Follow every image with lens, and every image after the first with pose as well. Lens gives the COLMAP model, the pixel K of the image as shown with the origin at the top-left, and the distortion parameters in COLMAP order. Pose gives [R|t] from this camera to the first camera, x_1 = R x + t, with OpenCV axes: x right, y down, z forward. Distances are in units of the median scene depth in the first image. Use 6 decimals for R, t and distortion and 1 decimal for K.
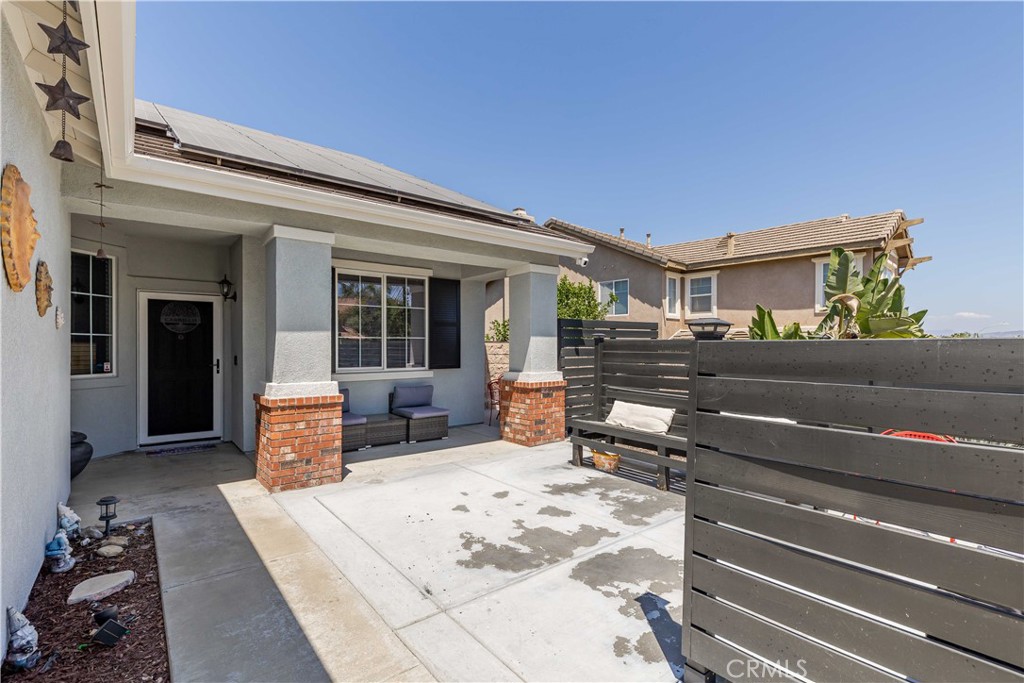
lens RADIAL K [[491.3, 0, 507.6], [0, 491.3, 349.3], [0, 0, 1]] dist [0.022908, 0.000111]
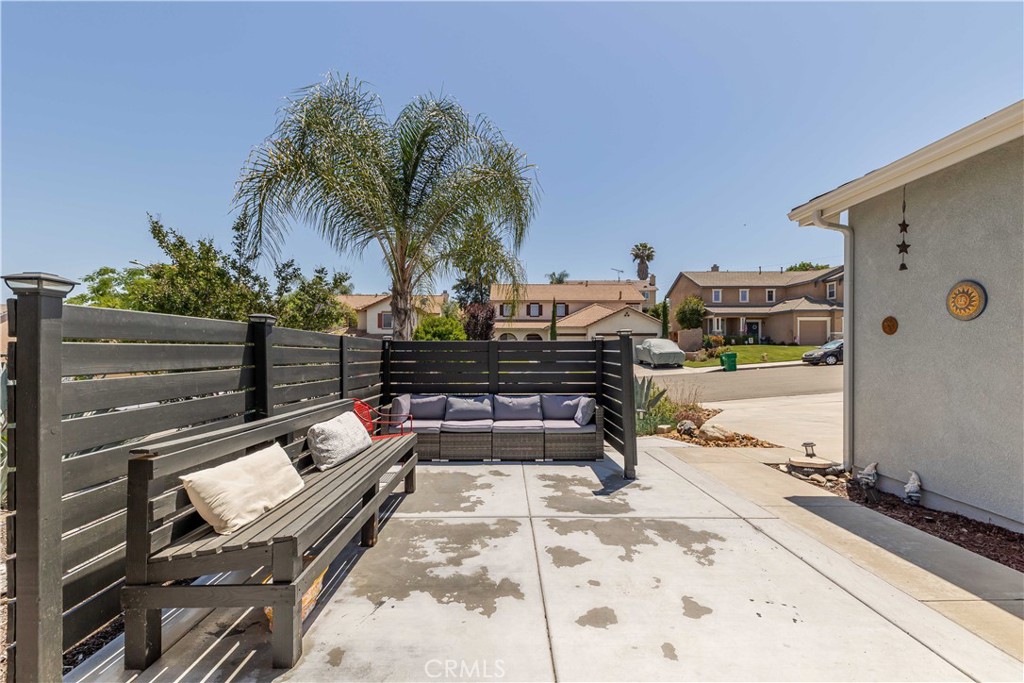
lens RADIAL K [[430.3, 0, 521.1], [0, 430.3, 342.0], [0, 0, 1]] dist [0.010581, -0.000142]
pose [[-0.794590, 0.003088, 0.607138, -0.197663], [0.000920, 0.999992, -0.003883, 0.007184], [-0.607146, -0.002527, -0.794587, 1.242968]]
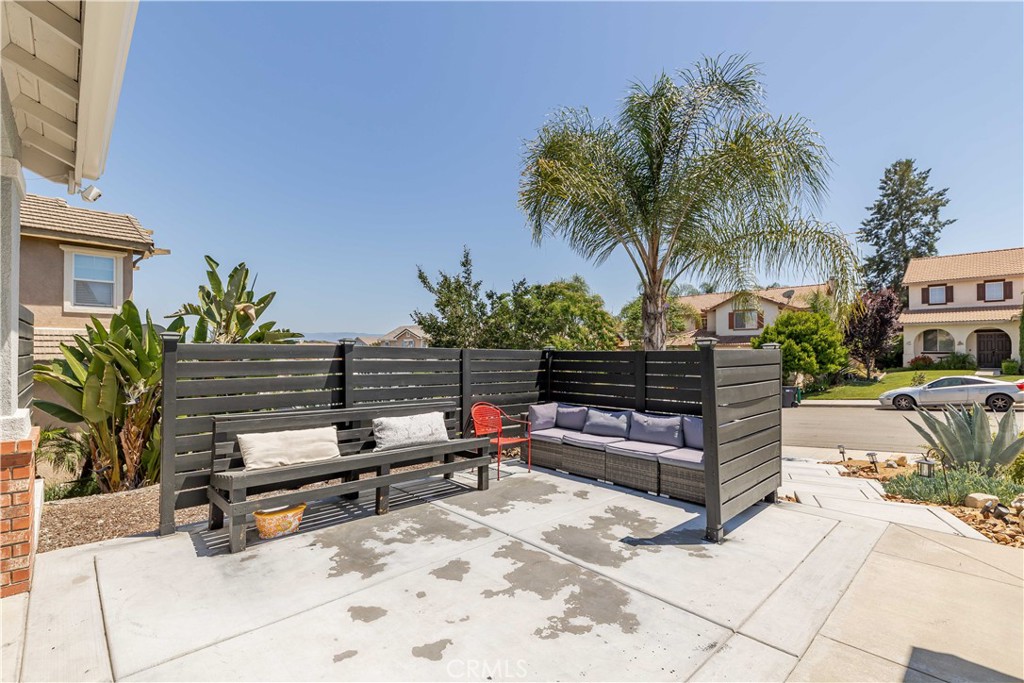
lens RADIAL K [[463.9, 0, 517.7], [0, 463.9, 343.6], [0, 0, 1]] dist [0.011014, -0.004678]
pose [[-0.103522, 0.012043, 0.994554, -0.505147], [0.012305, 0.999866, -0.010826, -0.008523], [-0.994551, 0.011118, -0.103656, 0.774217]]
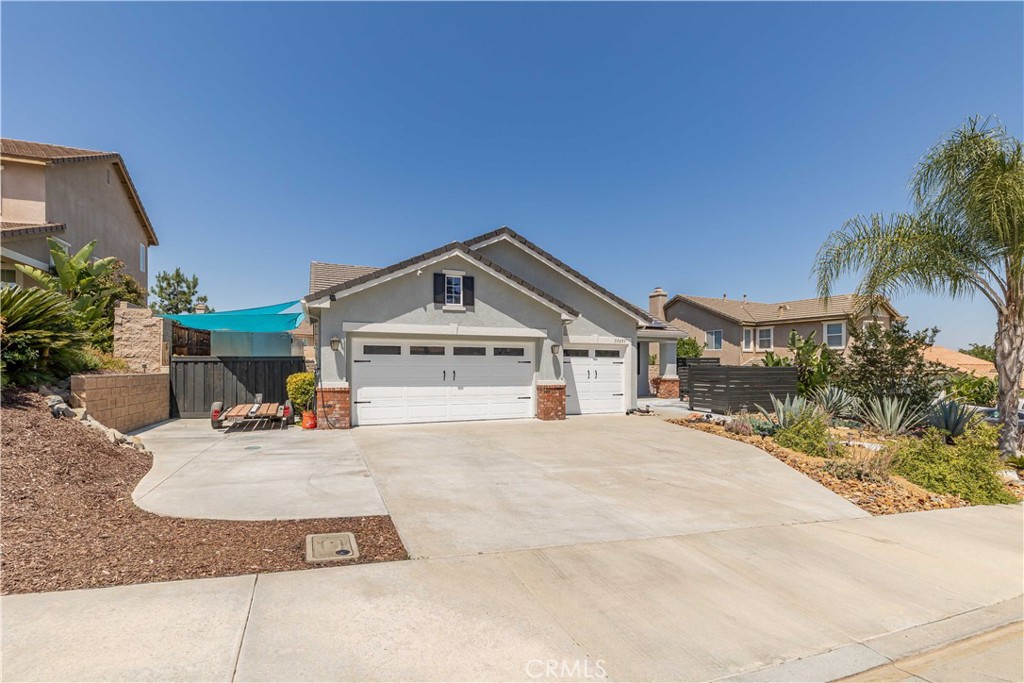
lens RADIAL K [[463.9, 0, 514.5], [0, 463.9, 367.1], [0, 0, 1]] dist [0.011014, -0.004678]
pose [[0.965700, 0.004664, -0.259619, -0.139783], [-0.005317, 0.999984, -0.001815, 0.005684], [0.259606, 0.003133, 0.965709, -2.390060]]
